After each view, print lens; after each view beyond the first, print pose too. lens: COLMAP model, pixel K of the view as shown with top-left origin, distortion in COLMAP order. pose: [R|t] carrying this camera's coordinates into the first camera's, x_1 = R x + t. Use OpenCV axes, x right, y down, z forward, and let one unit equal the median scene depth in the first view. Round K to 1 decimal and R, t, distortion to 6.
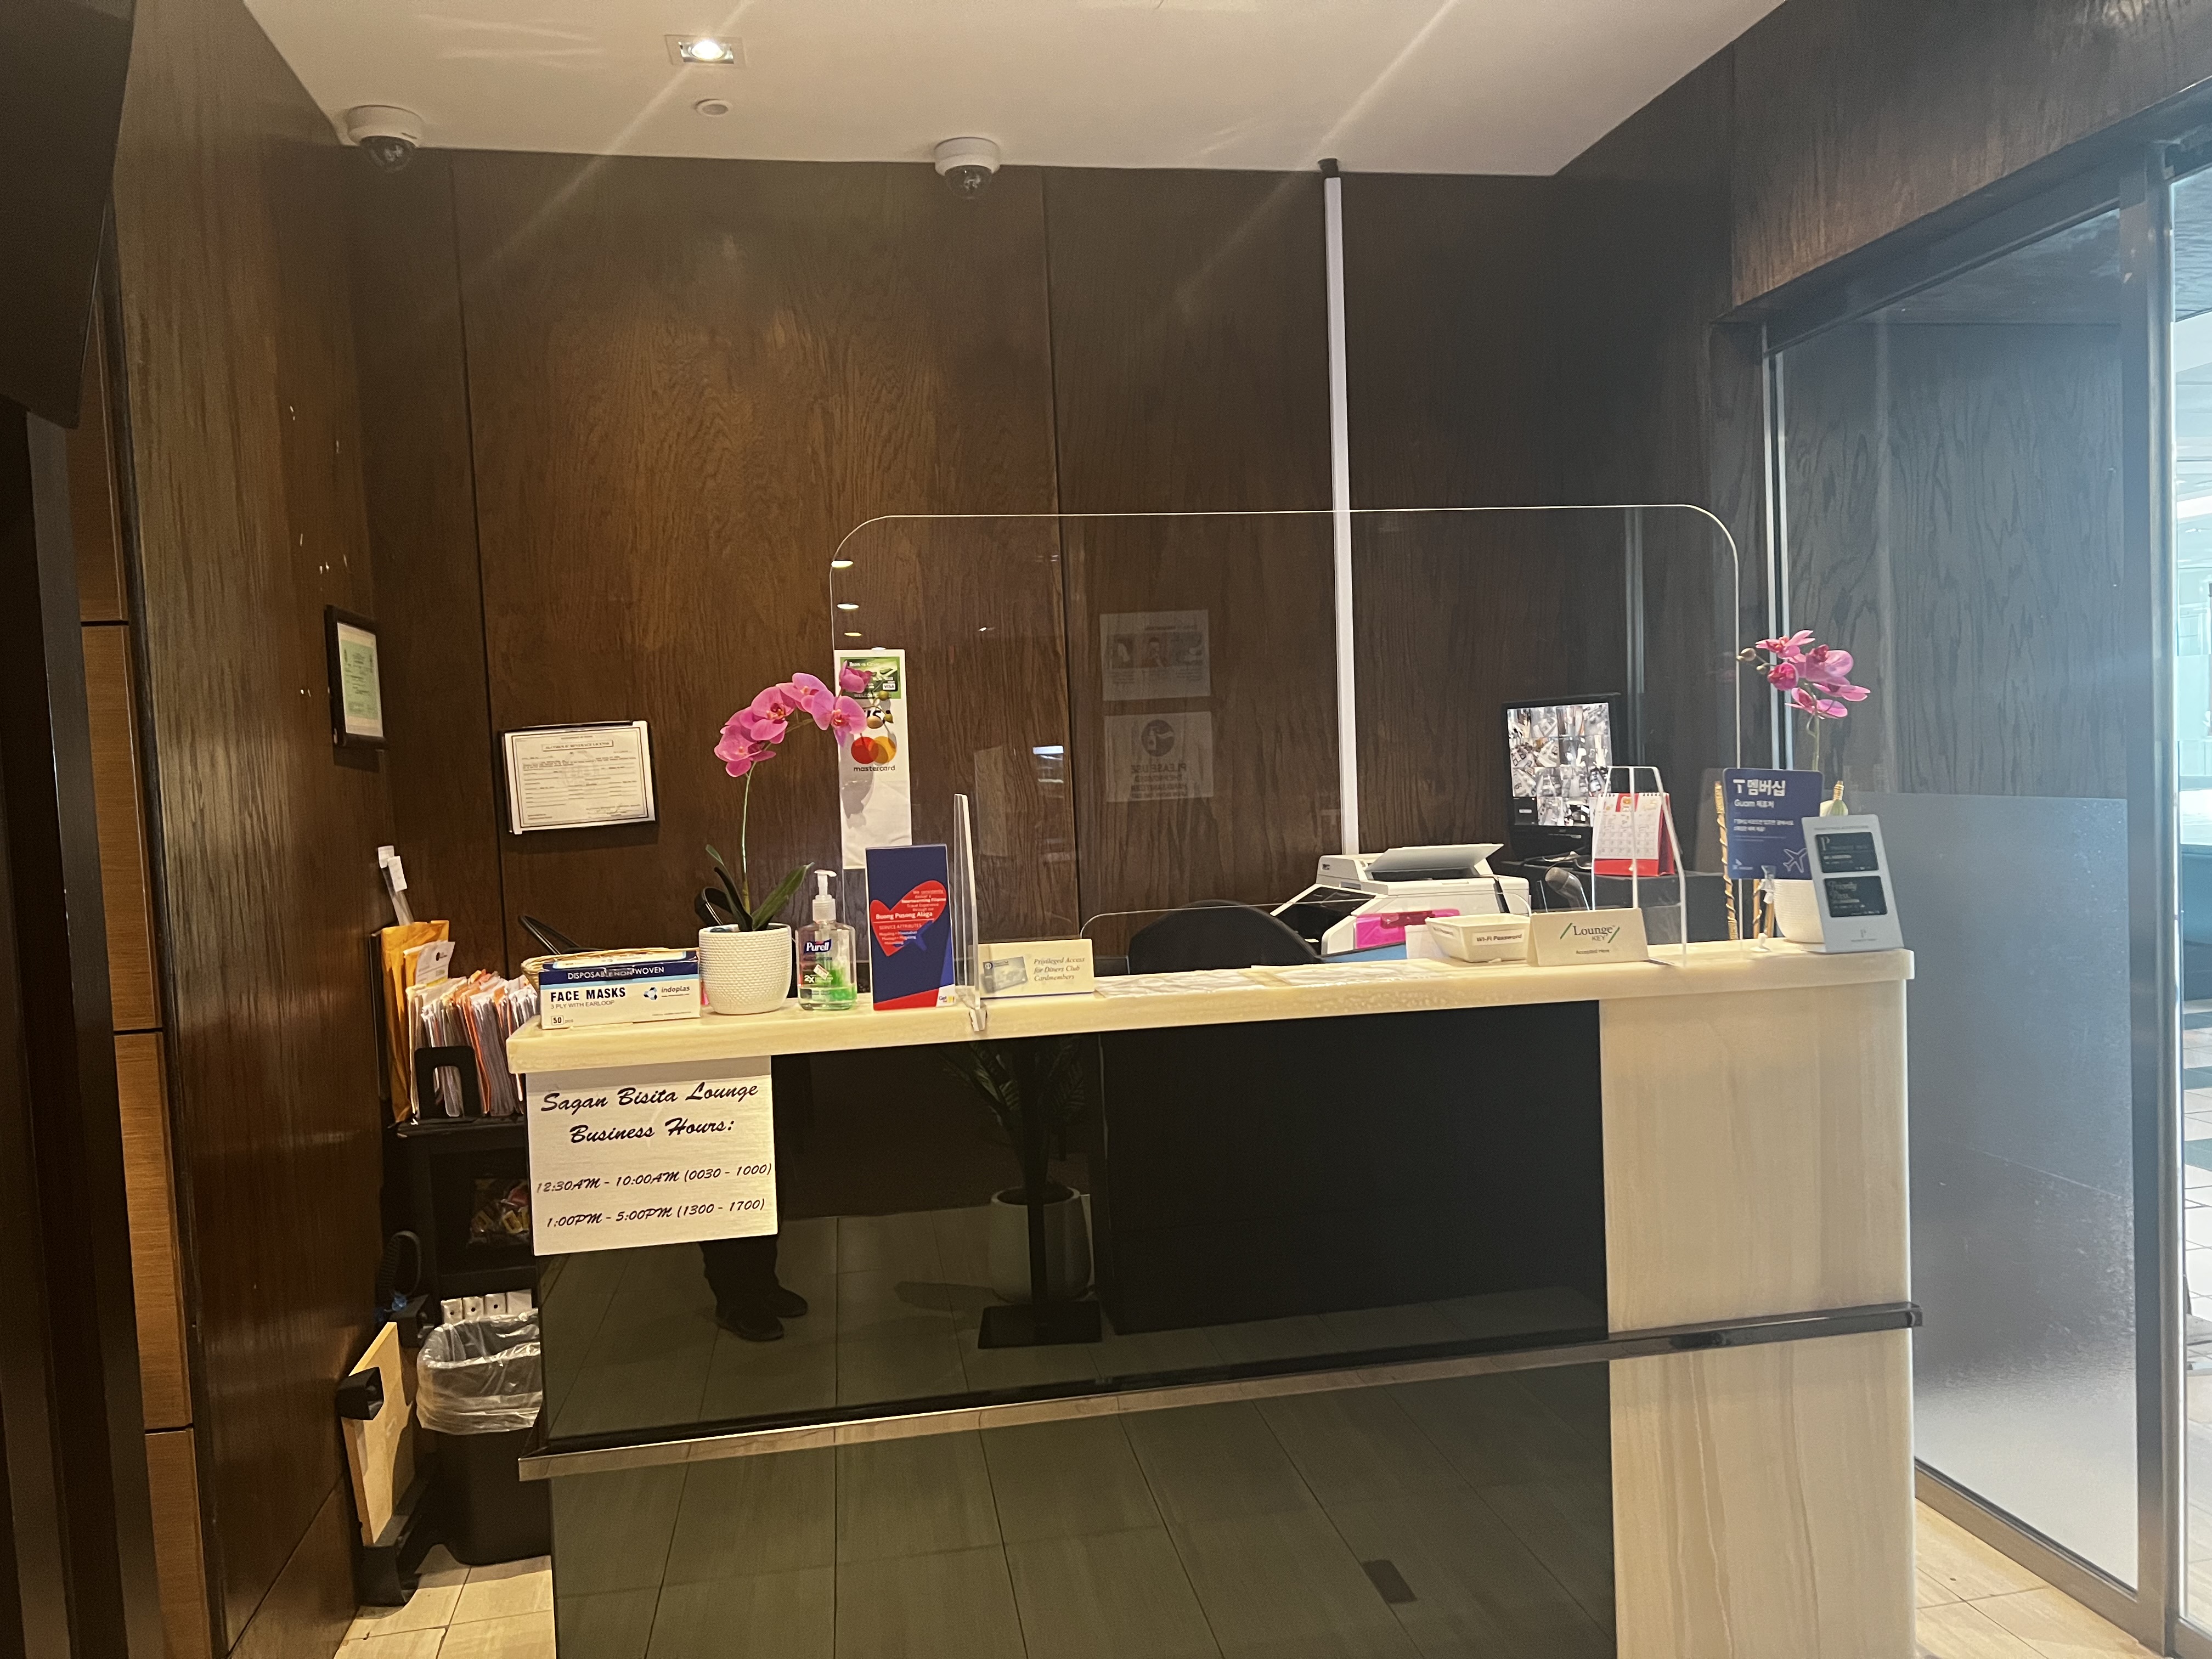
lens RADIAL K [[1662.9, 0, 1105.8], [0, 1662.9, 835.6], [0, 0, 1]] dist [-0.019542, -0.006840]
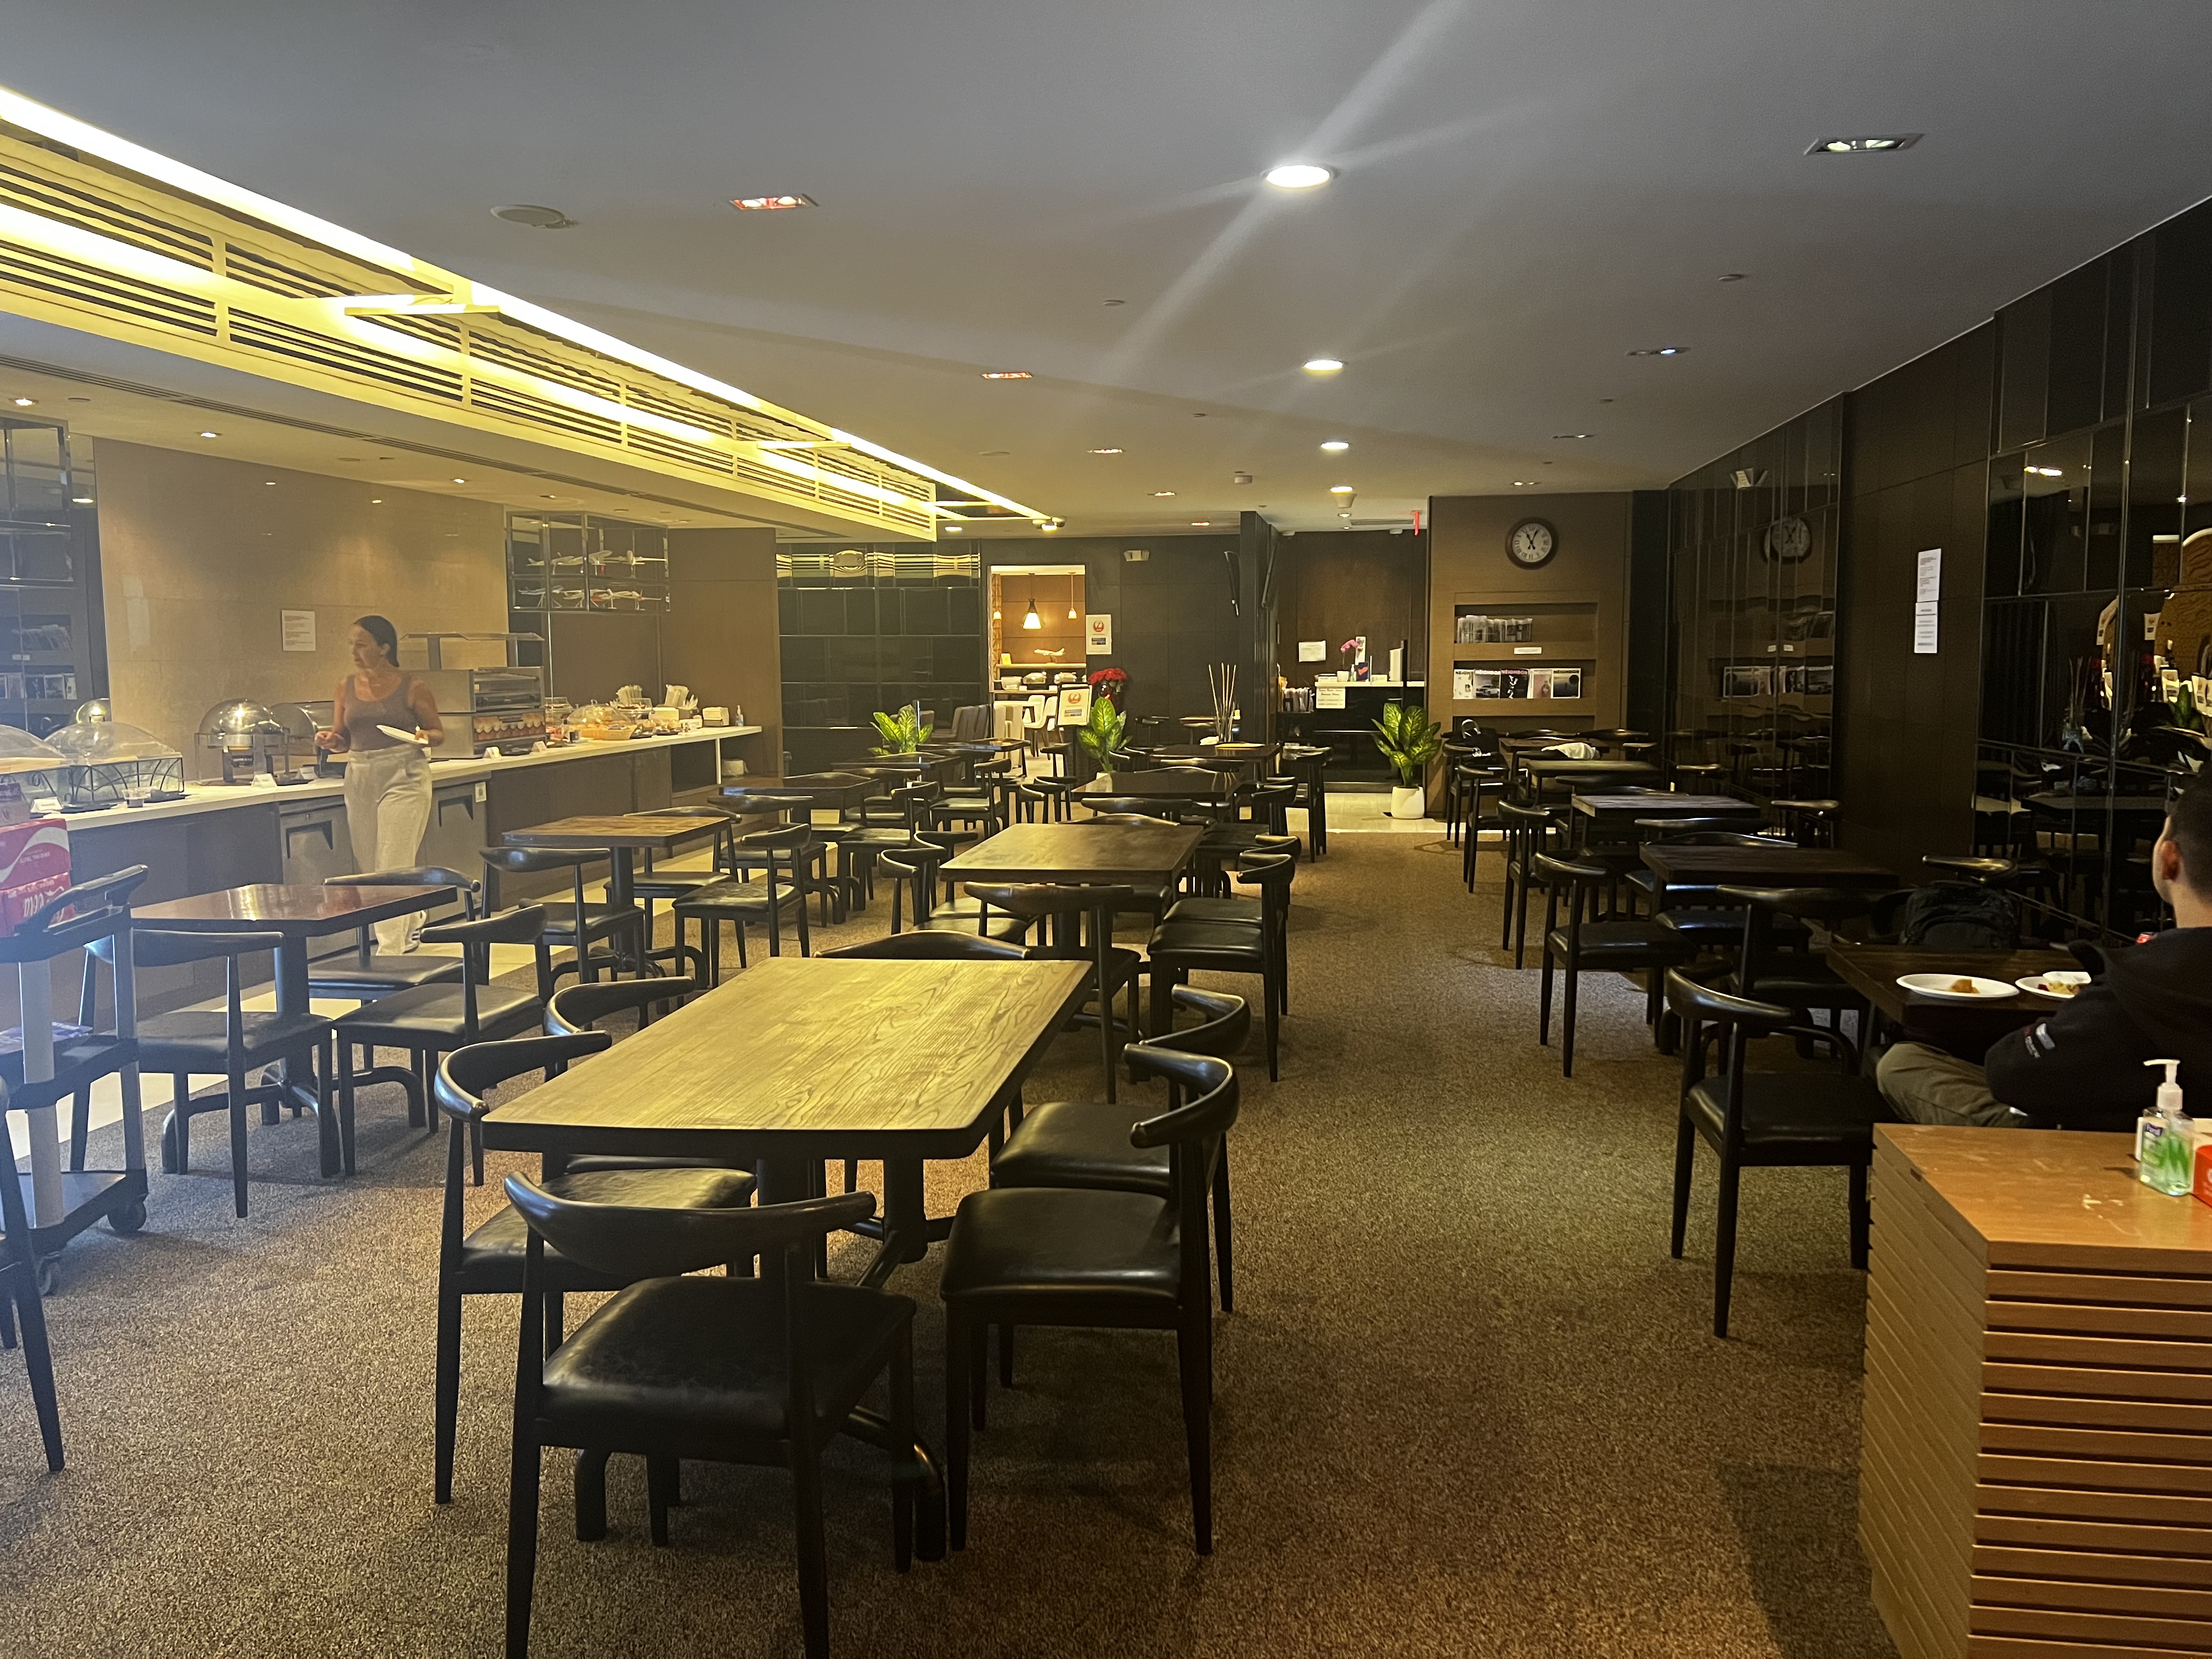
lens RADIAL K [[1662.9, 0, 1109.2], [0, 1662.9, 826.3], [0, 0, 1]] dist [-0.019542, -0.006840]
pose [[0.940032, 0.076235, -0.332458, 1.461473], [-0.054164, 0.995699, 0.075171, 0.259189], [0.336759, -0.052656, 0.940118, -7.033269]]
